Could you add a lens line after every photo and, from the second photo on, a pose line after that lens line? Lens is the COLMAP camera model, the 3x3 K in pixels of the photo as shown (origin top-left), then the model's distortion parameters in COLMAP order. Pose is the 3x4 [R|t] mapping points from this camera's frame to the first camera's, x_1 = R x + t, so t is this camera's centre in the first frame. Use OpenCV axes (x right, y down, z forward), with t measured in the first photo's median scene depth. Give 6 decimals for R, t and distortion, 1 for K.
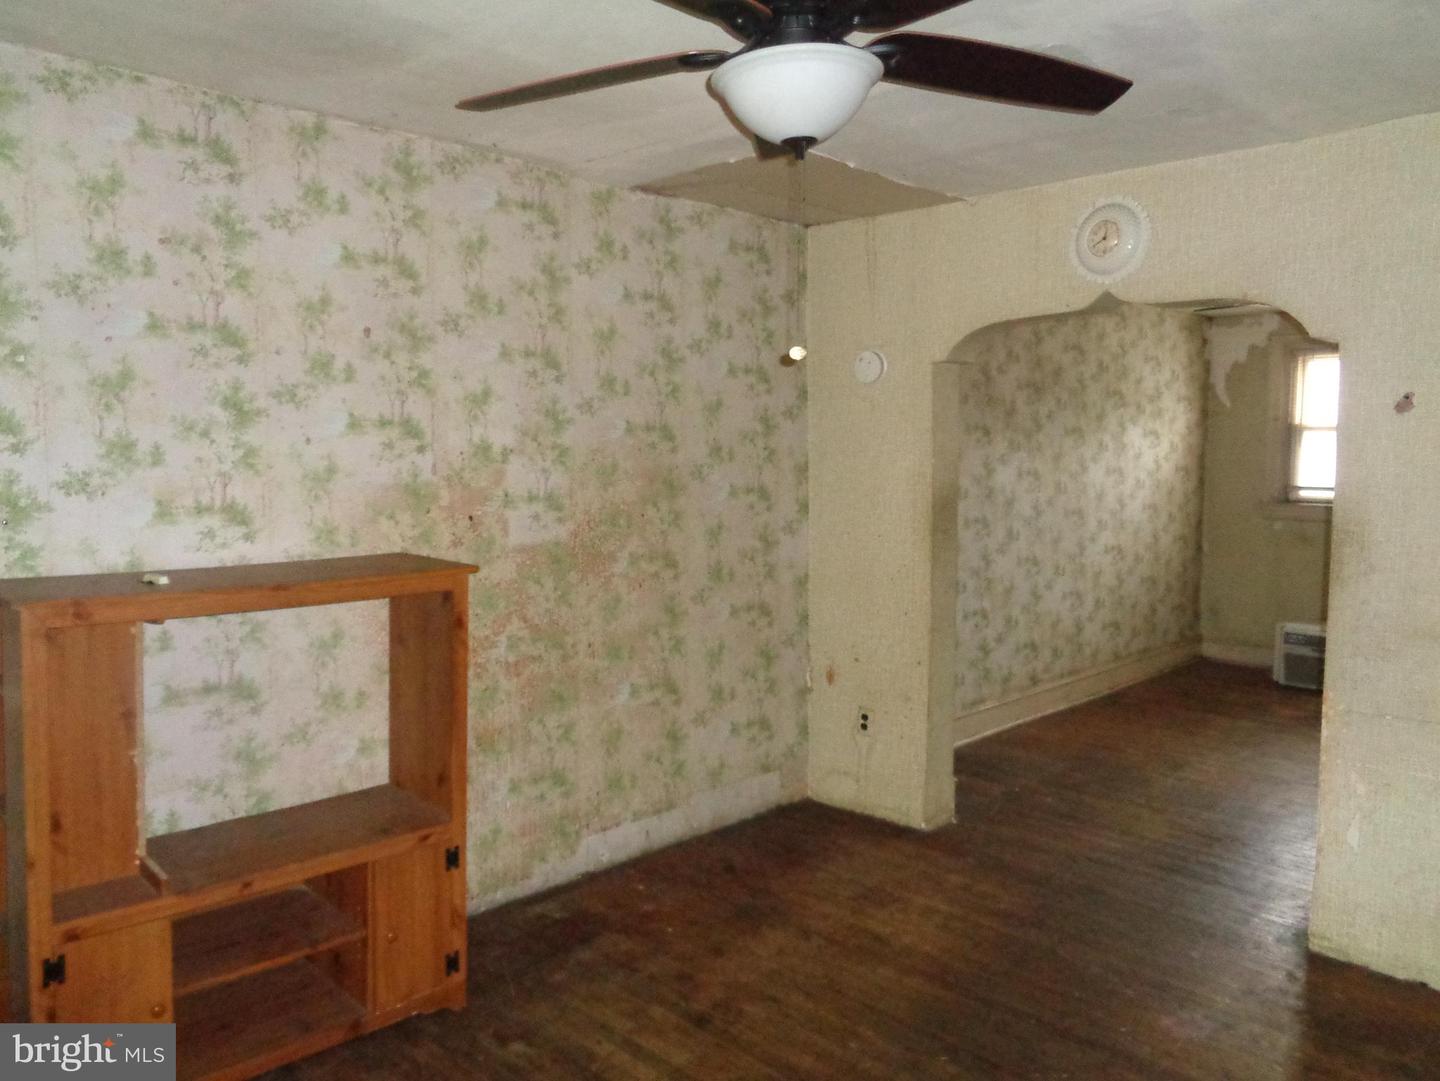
lens RADIAL K [[1068.1, 0, 722.9], [0, 1068.1, 537.3], [0, 0, 1]] dist [0.008999, -0.006517]
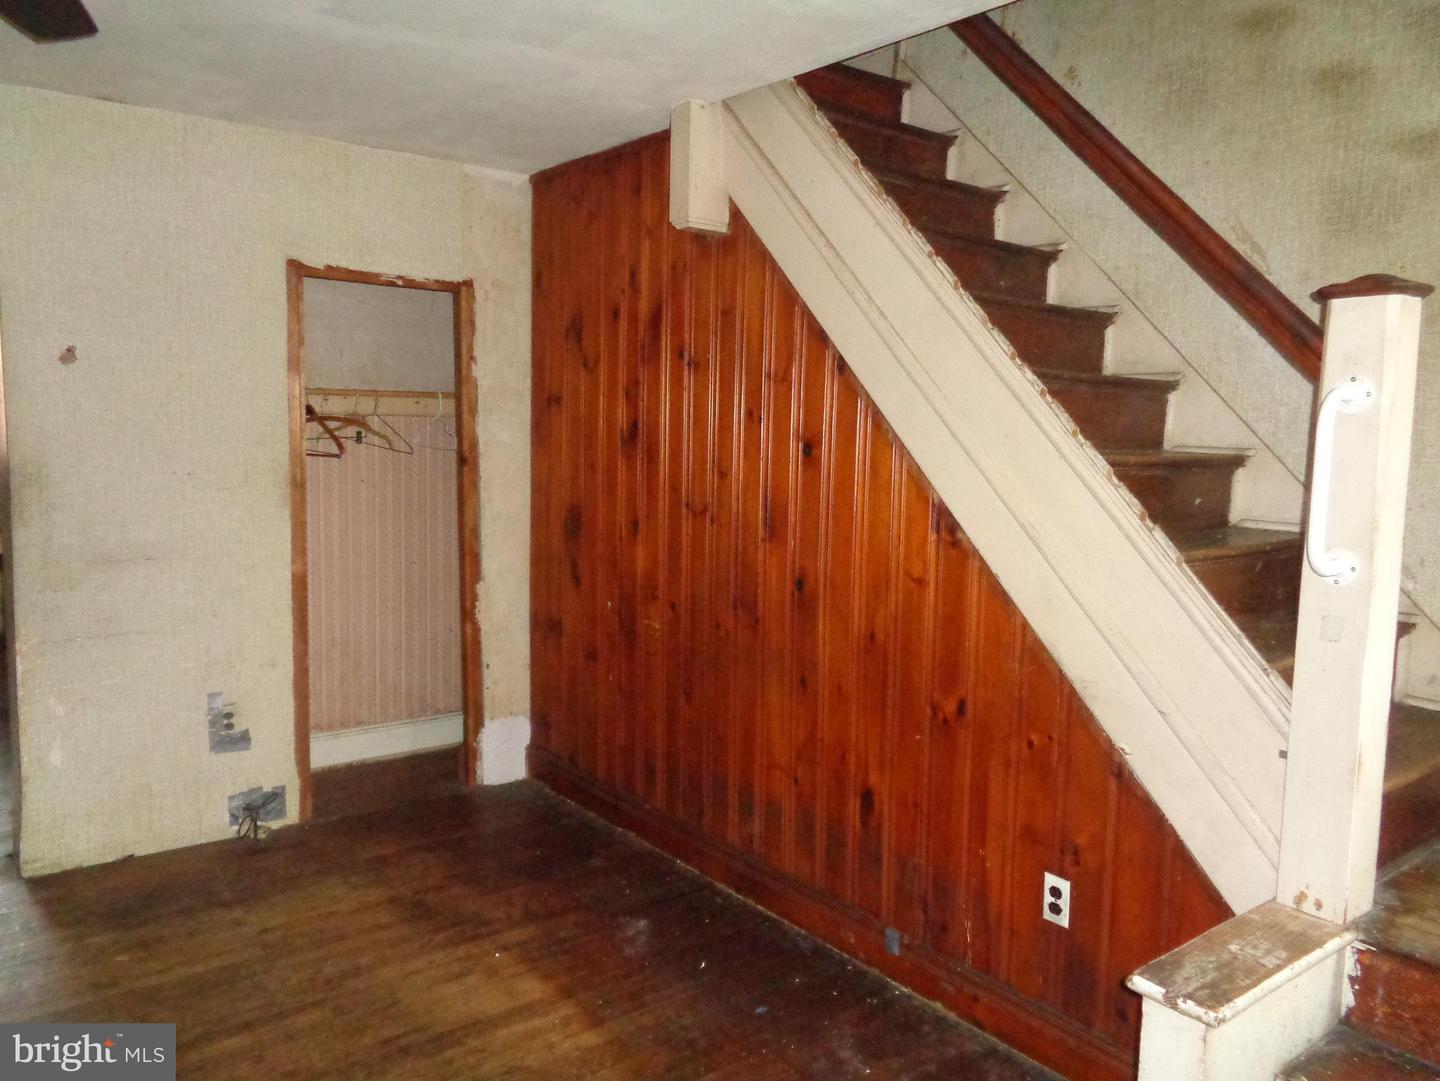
lens RADIAL K [[1068.1, 0, 716.6], [0, 1068.1, 540.5], [0, 0, 1]] dist [0.008999, -0.006517]
pose [[0.116057, -0.102104, 0.987981, -0.371036], [0.047570, 0.994132, 0.097151, -0.010222], [-0.992103, 0.035723, 0.120233, 0.196160]]
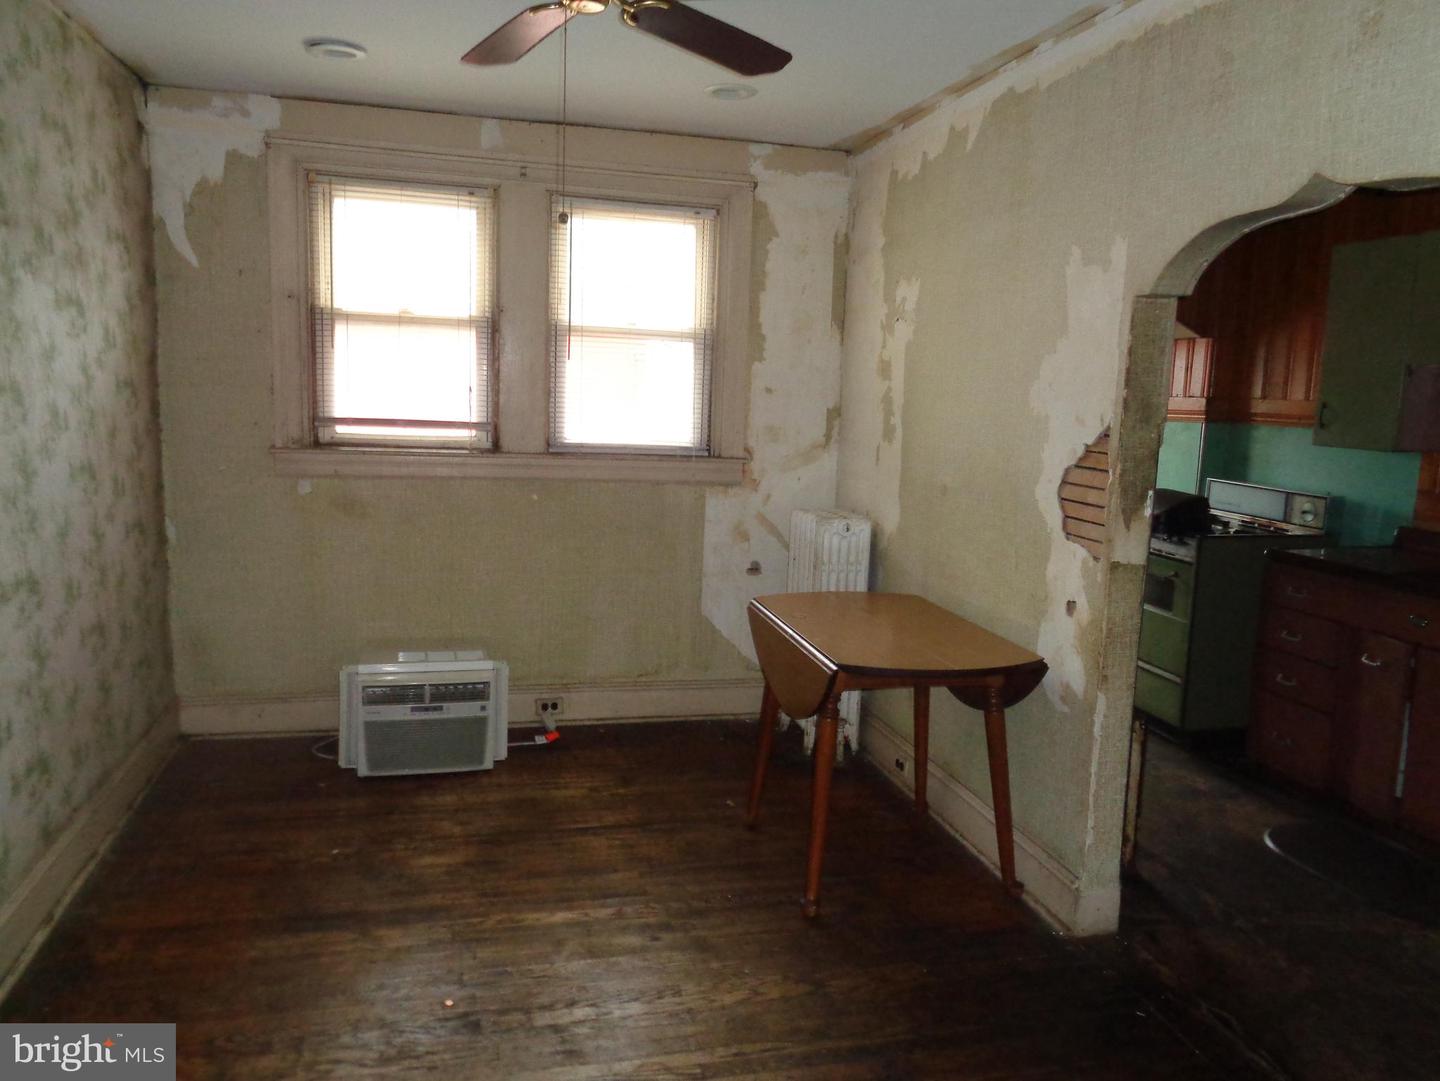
lens RADIAL K [[1068.1, 0, 729.5], [0, 1068.1, 531.2], [0, 0, 1]] dist [0.008999, -0.006517]
pose [[0.506245, -0.107189, 0.855702, 0.151558], [0.042644, 0.994143, 0.099302, -0.035944], [-0.861335, -0.013781, 0.507851, 0.539805]]
